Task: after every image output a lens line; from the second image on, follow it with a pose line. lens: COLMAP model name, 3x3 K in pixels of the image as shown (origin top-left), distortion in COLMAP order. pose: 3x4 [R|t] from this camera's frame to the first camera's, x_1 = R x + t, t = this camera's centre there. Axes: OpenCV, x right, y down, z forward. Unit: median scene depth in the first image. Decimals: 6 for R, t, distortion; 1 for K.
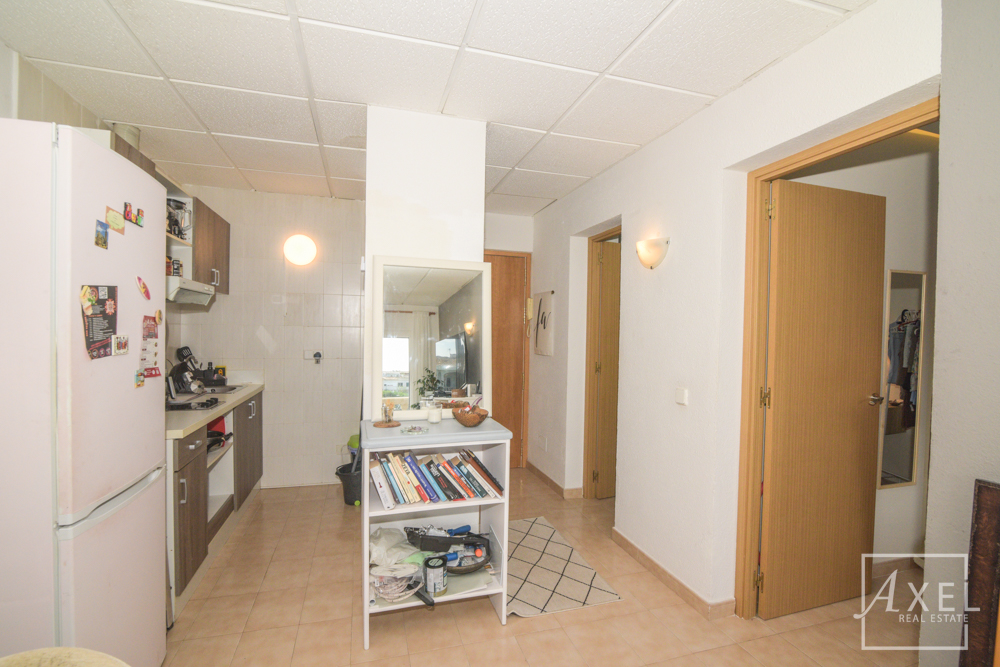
lens RADIAL K [[466.4, 0, 502.4], [0, 466.4, 335.5], [0, 0, 1]] dist [-0.020563, 0.002477]
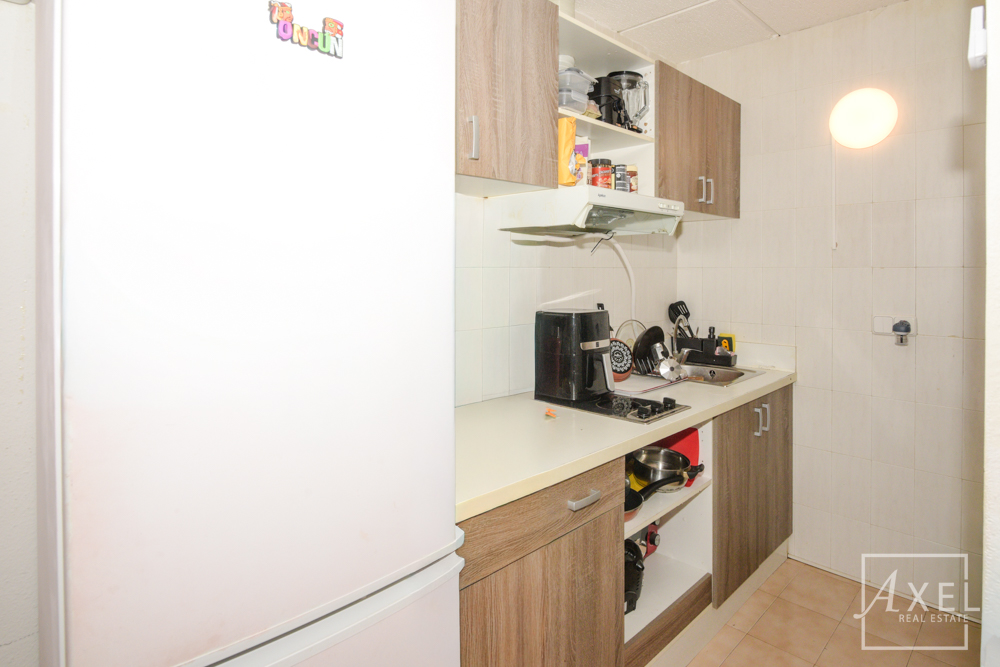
lens RADIAL K [[555.1, 0, 509.9], [0, 555.1, 274.1], [0, 0, 1]] dist [-0.007022, 0.000055]
pose [[0.482429, -0.010760, -0.875869, -0.111803], [-0.001379, 0.999914, -0.013043, -0.005665], [0.875934, 0.007500, 0.482372, 0.453132]]
